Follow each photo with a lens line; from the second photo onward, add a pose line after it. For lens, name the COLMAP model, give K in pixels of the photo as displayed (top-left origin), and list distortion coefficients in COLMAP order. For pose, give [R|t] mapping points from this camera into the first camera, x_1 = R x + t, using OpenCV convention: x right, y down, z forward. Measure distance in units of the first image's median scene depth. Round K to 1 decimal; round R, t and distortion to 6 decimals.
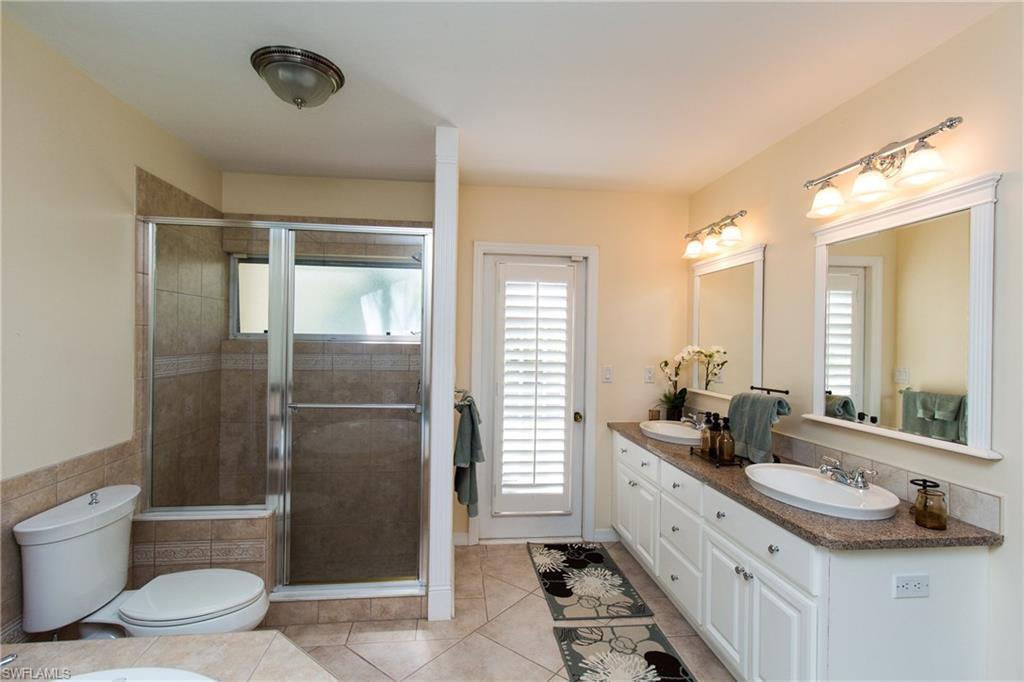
lens RADIAL K [[476.3, 0, 507.7], [0, 476.3, 341.6], [0, 0, 1]] dist [0.004762, -0.000206]
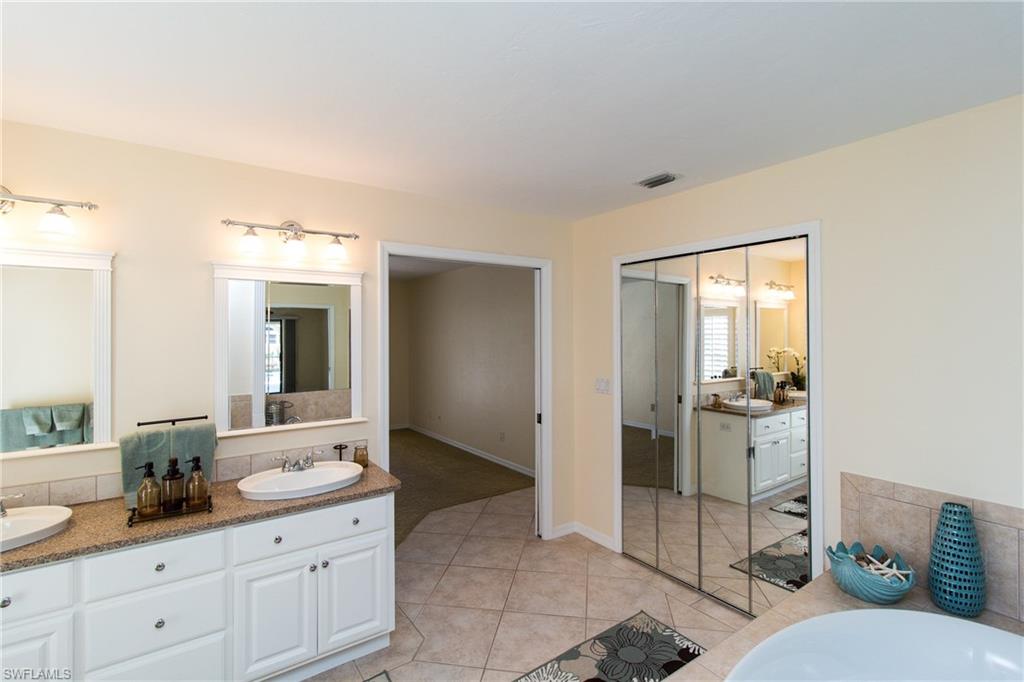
lens RADIAL K [[476.3, 0, 509.8], [0, 476.3, 331.9], [0, 0, 1]] dist [0.004762, -0.000206]
pose [[-0.470302, -0.017906, 0.882324, -0.618219], [-0.005236, 0.999833, 0.017499, -0.097639], [-0.882490, 0.003611, -0.470317, 0.913602]]
